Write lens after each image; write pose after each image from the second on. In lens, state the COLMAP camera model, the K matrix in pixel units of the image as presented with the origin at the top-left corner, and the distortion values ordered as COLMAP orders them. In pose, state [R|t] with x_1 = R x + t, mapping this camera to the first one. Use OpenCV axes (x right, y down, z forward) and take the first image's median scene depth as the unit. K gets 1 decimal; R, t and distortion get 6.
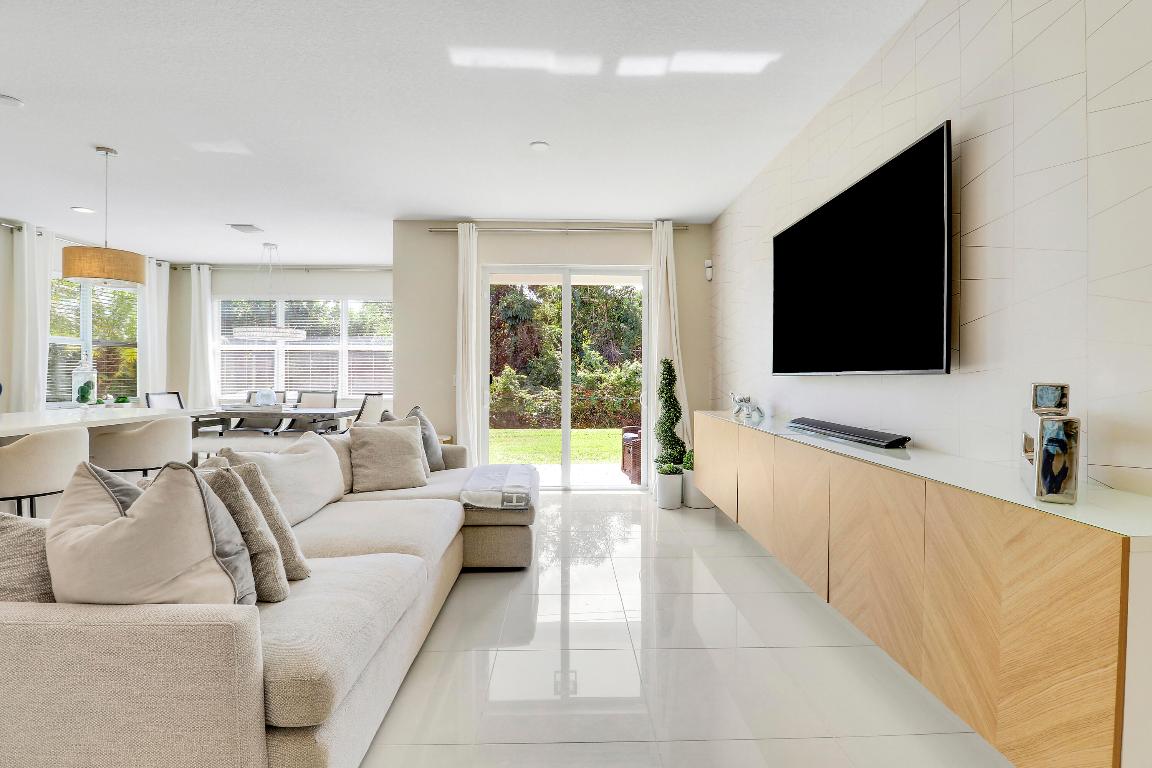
lens RADIAL K [[554.1, 0, 581.9], [0, 554.1, 360.1], [0, 0, 1]] dist [-0.002916, -0.000838]
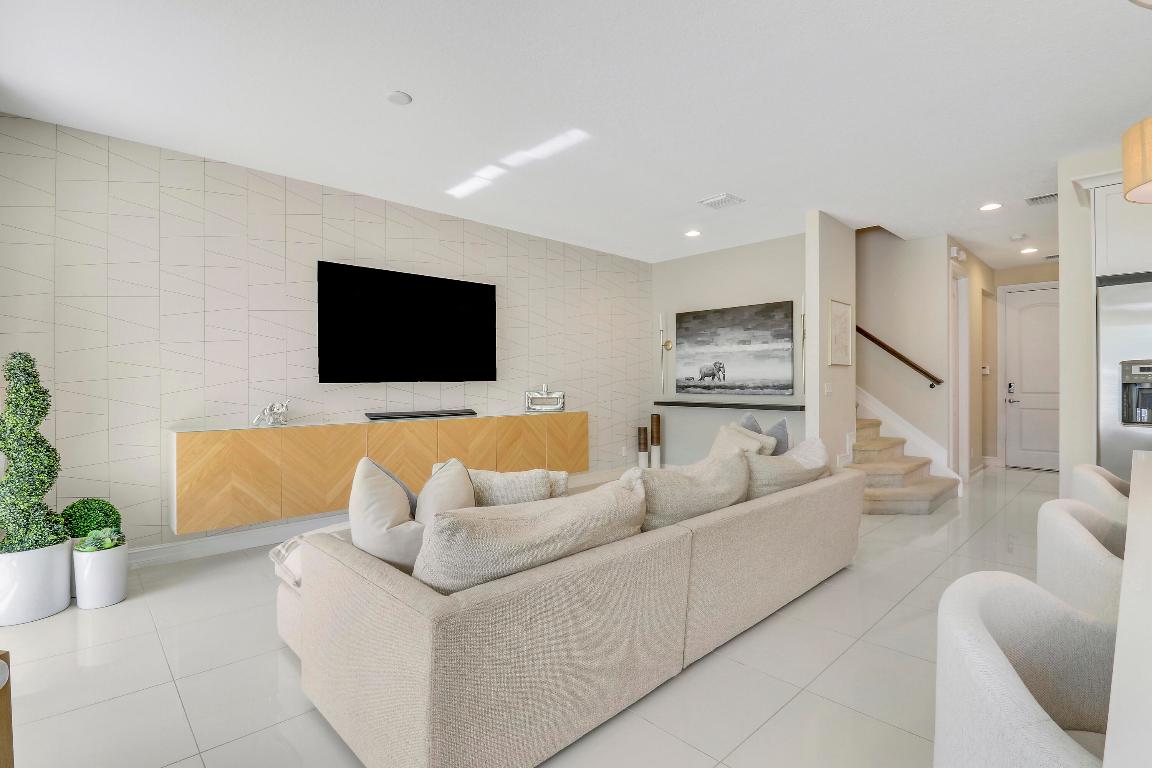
lens RADIAL K [[547.8, 0, 576.0], [0, 547.8, 384.0], [0, 0, 1]] dist [-0.001866, -0.000587]
pose [[-0.665313, -0.002229, 0.746561, -1.123073], [-0.010363, 0.999927, -0.006249, 0.034674], [-0.746492, -0.011894, -0.665288, 1.789847]]
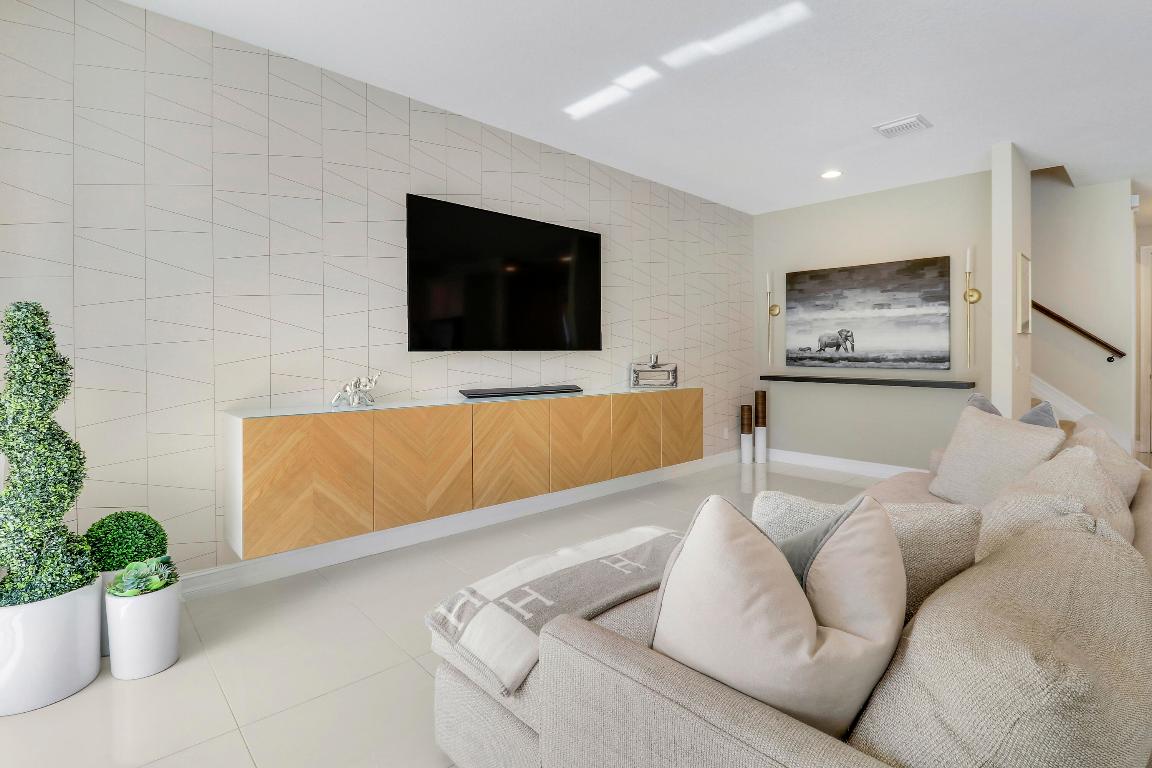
lens RADIAL K [[554.1, 0, 581.9], [0, 554.1, 360.1], [0, 0, 1]] dist [-0.002916, -0.000838]
pose [[-0.667644, -0.013444, 0.744360, -0.660698], [-0.016183, 0.999863, 0.003543, 0.038564], [-0.744305, -0.009681, -0.667770, 1.829102]]
